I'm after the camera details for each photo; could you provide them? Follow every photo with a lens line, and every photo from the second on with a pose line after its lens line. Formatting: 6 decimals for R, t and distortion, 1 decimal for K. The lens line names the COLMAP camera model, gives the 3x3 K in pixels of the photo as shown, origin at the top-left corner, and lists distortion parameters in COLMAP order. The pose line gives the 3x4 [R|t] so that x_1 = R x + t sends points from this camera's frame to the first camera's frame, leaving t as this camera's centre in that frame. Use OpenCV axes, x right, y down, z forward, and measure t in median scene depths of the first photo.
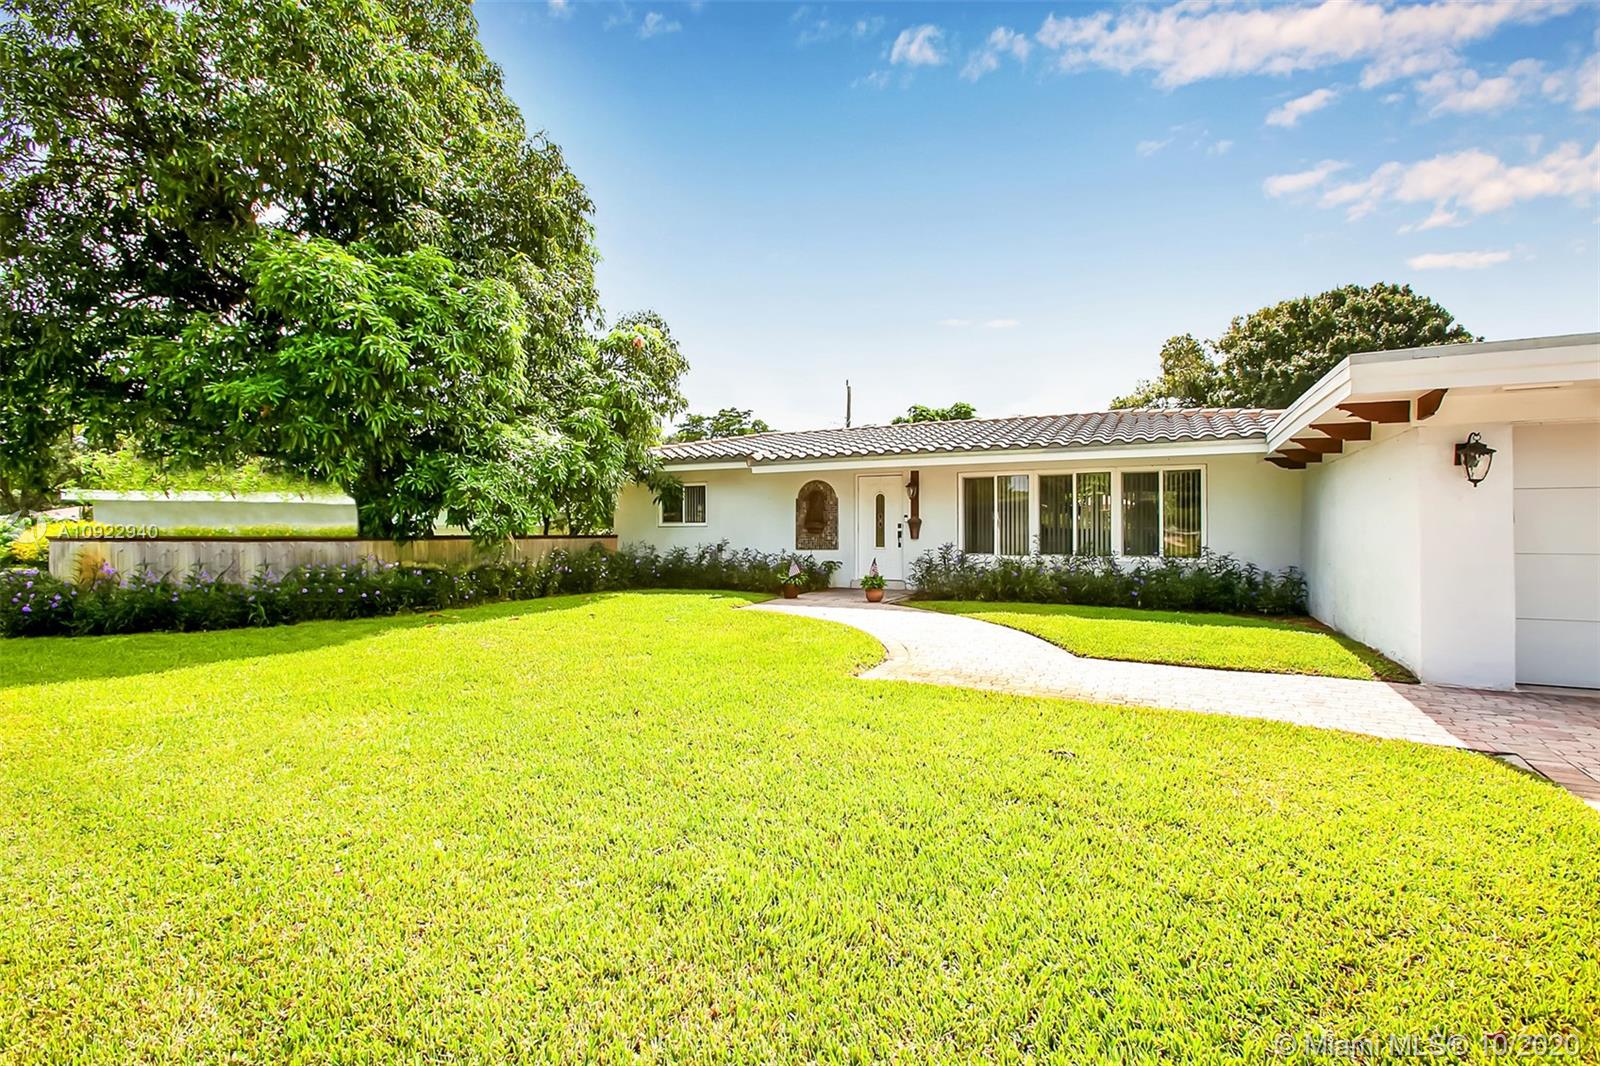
lens RADIAL K [[740.8, 0, 800.0], [0, 740.8, 533.0], [0, 0, 1]] dist [-0.001846, -0.000012]
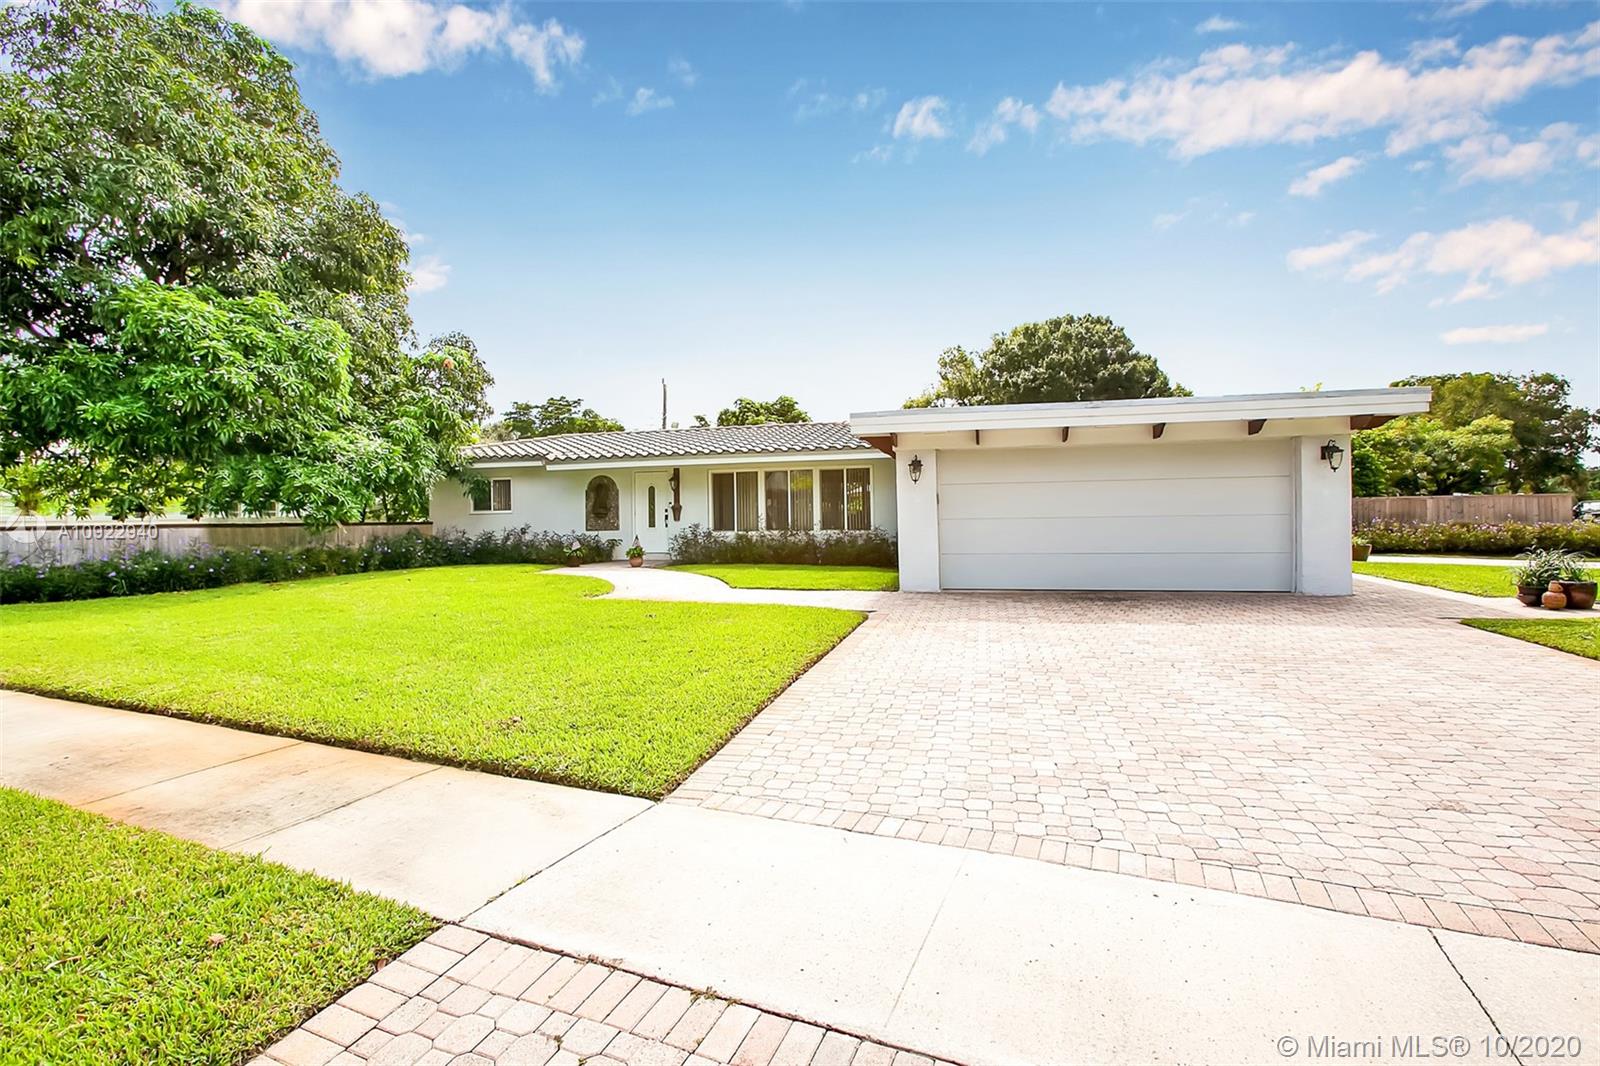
lens RADIAL K [[727.5, 0, 781.0], [0, 727.5, 508.5], [0, 0, 1]] dist [0.002354, -0.000048]
pose [[0.980178, -0.011895, 0.197762, 0.083392], [0.015289, 0.999761, -0.015643, 0.009905], [-0.197528, 0.018357, 0.980125, -0.294993]]
